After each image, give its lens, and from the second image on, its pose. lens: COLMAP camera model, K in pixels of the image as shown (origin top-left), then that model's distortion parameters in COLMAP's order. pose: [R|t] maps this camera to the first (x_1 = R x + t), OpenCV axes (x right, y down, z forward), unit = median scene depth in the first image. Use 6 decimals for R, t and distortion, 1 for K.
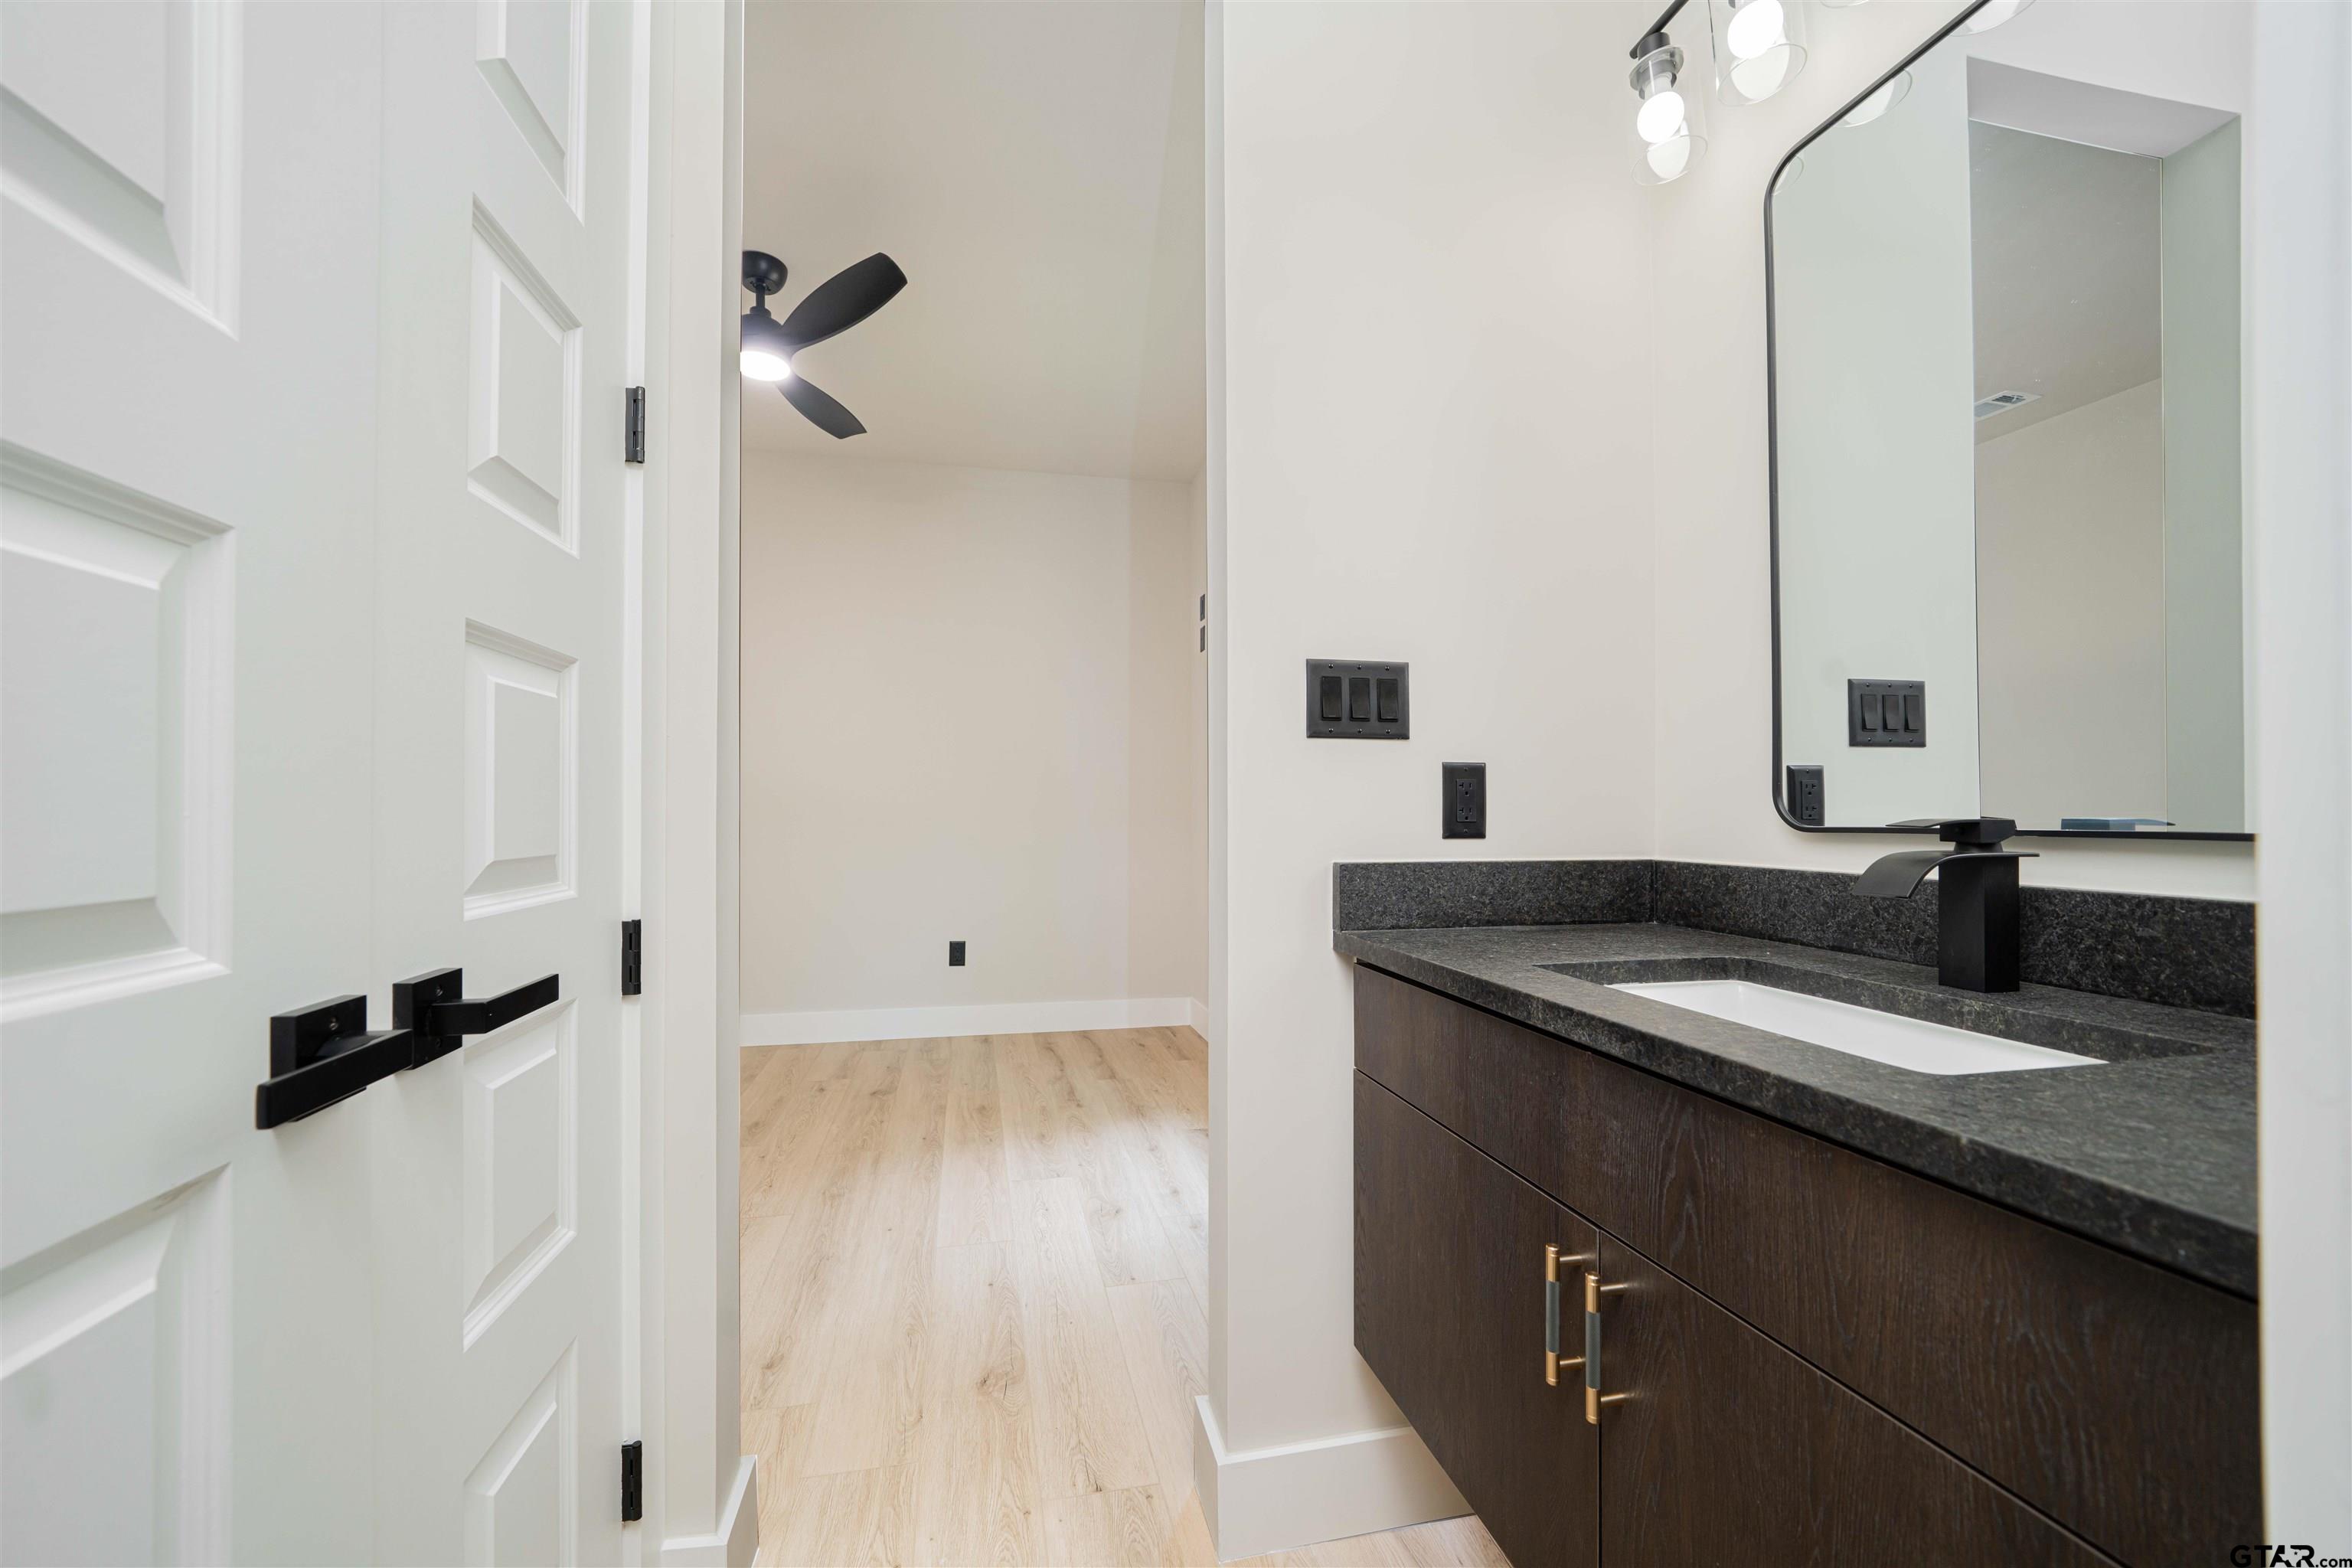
lens RADIAL K [[889.9, 0, 1177.0], [0, 889.9, 802.7], [0, 0, 1]] dist [0.001889, 0.000077]
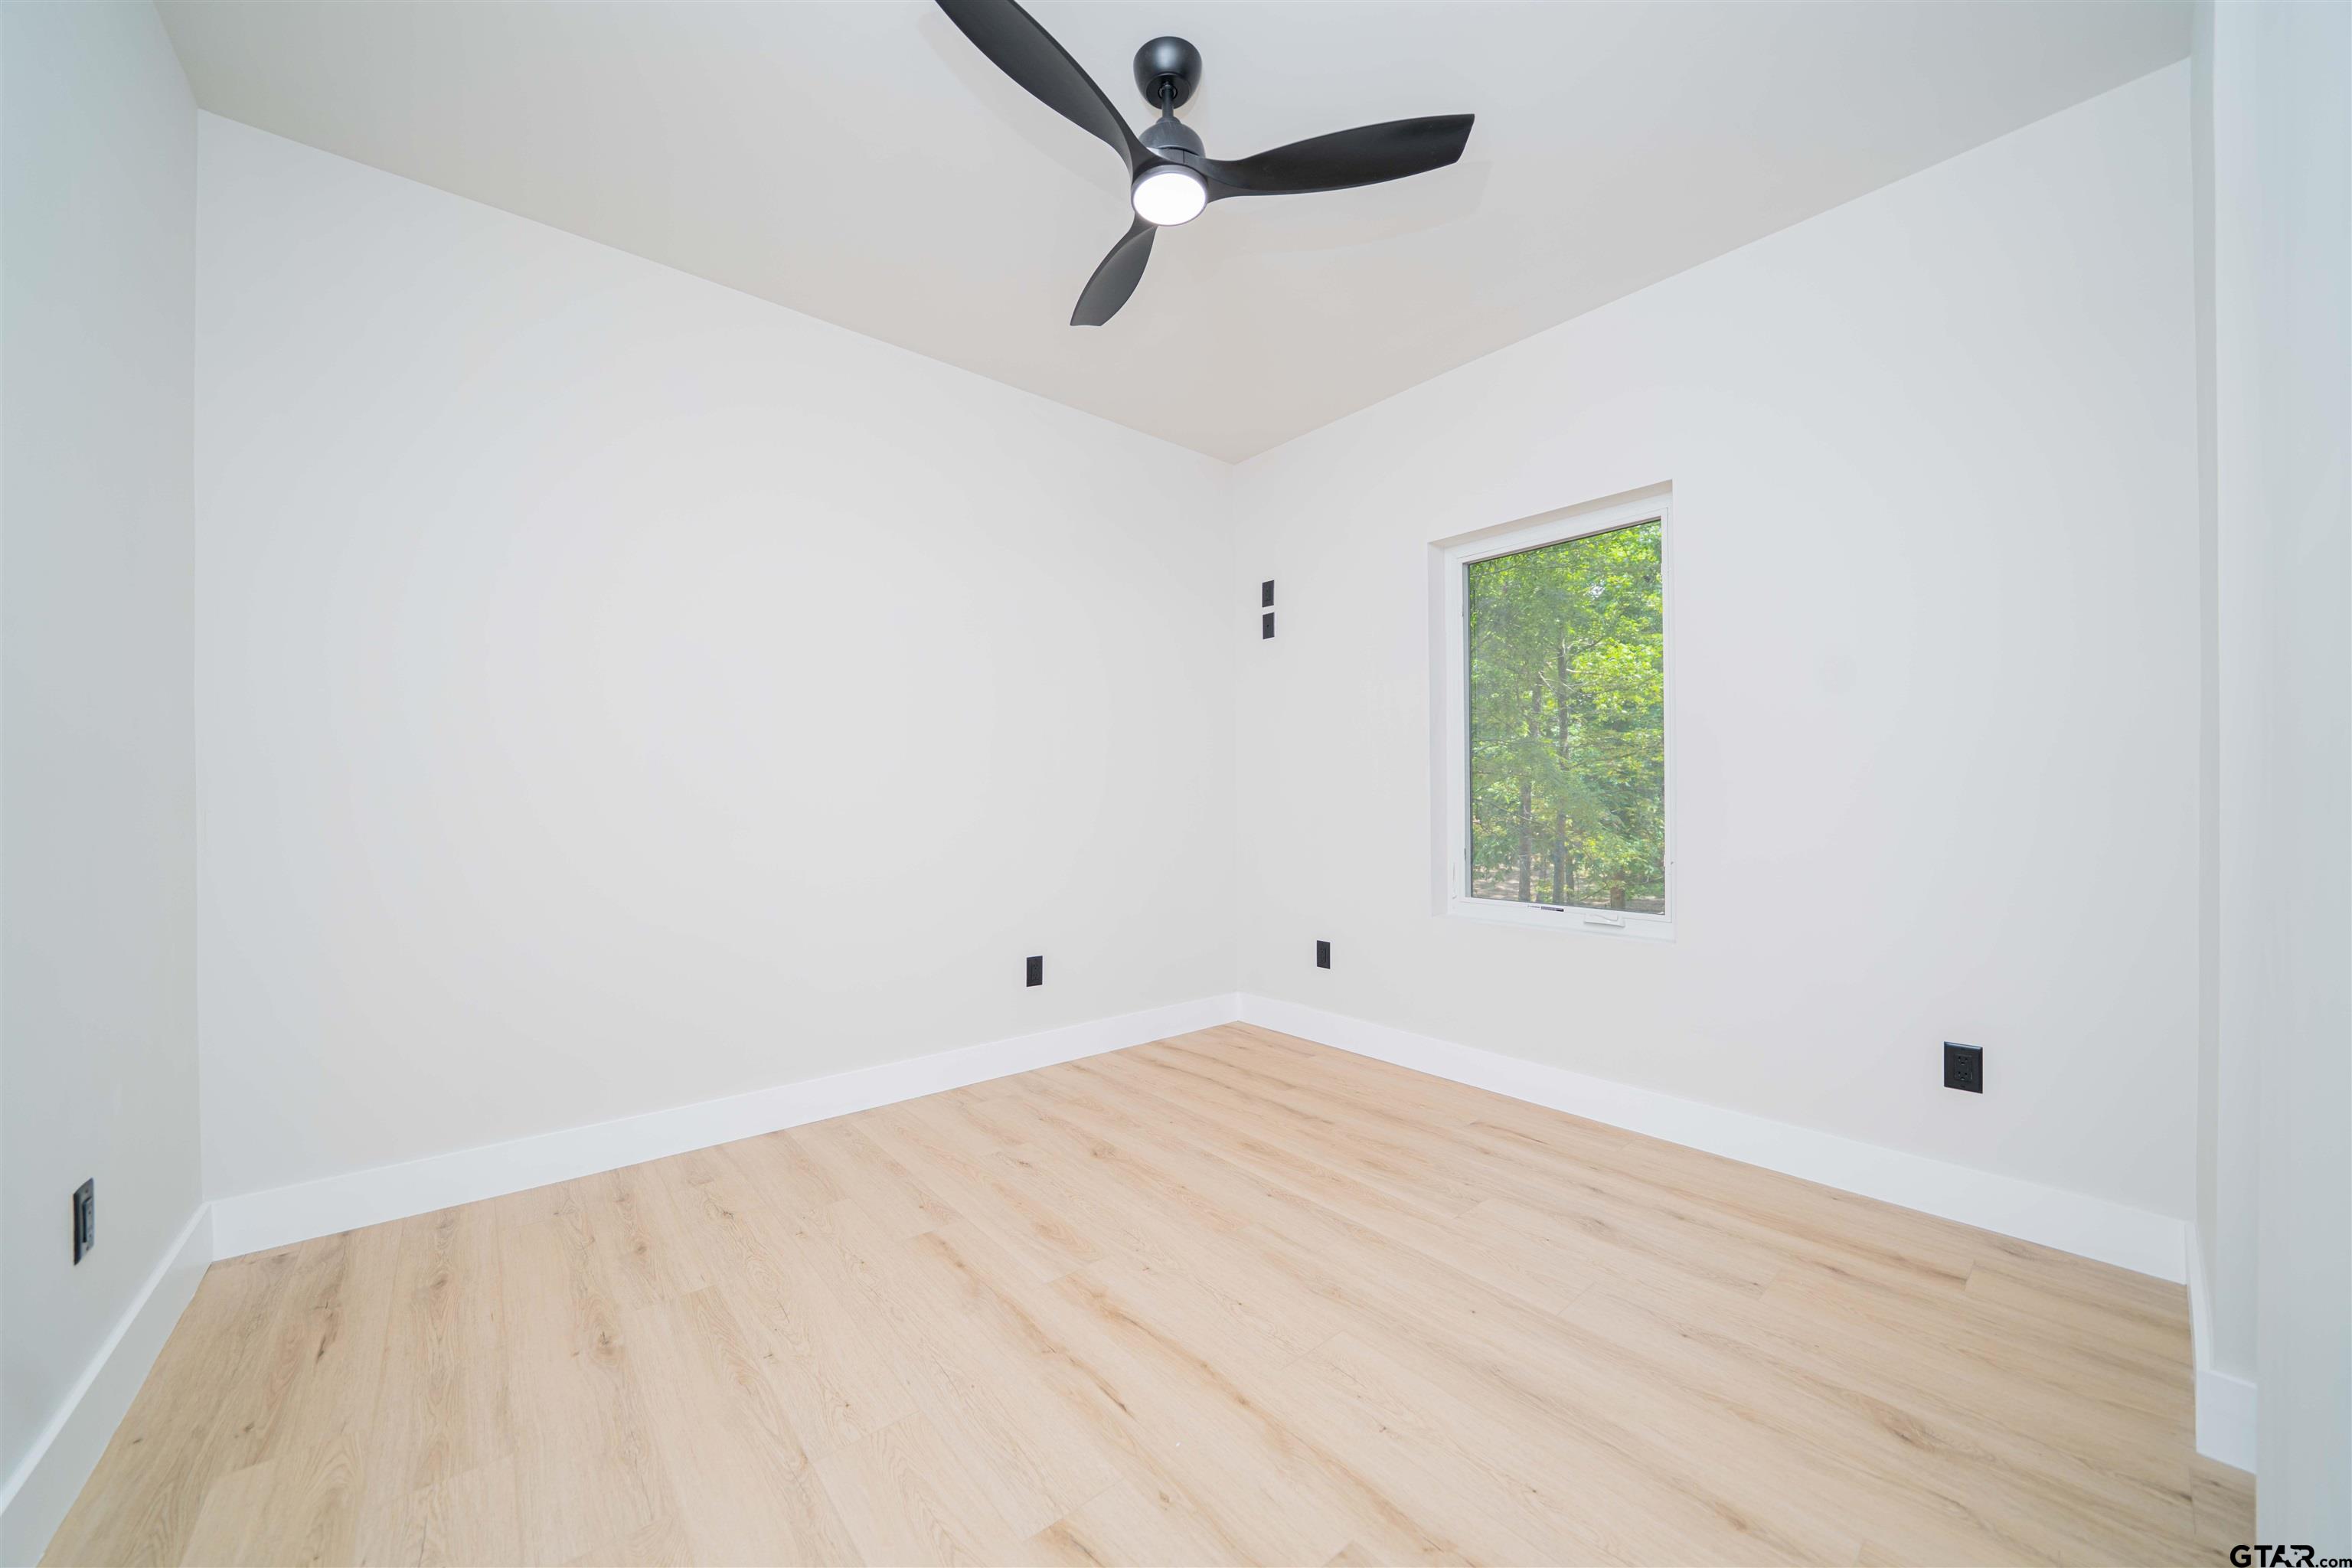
lens RADIAL K [[848.7, 0, 1179.2], [0, 848.7, 787.6], [0, 0, 1]] dist [-0.002068, -0.000036]
pose [[0.878509, 0.002288, 0.477720, -0.574620], [-0.007661, 0.999927, 0.009298, -0.015797], [-0.477664, -0.011828, 0.878463, 0.253100]]
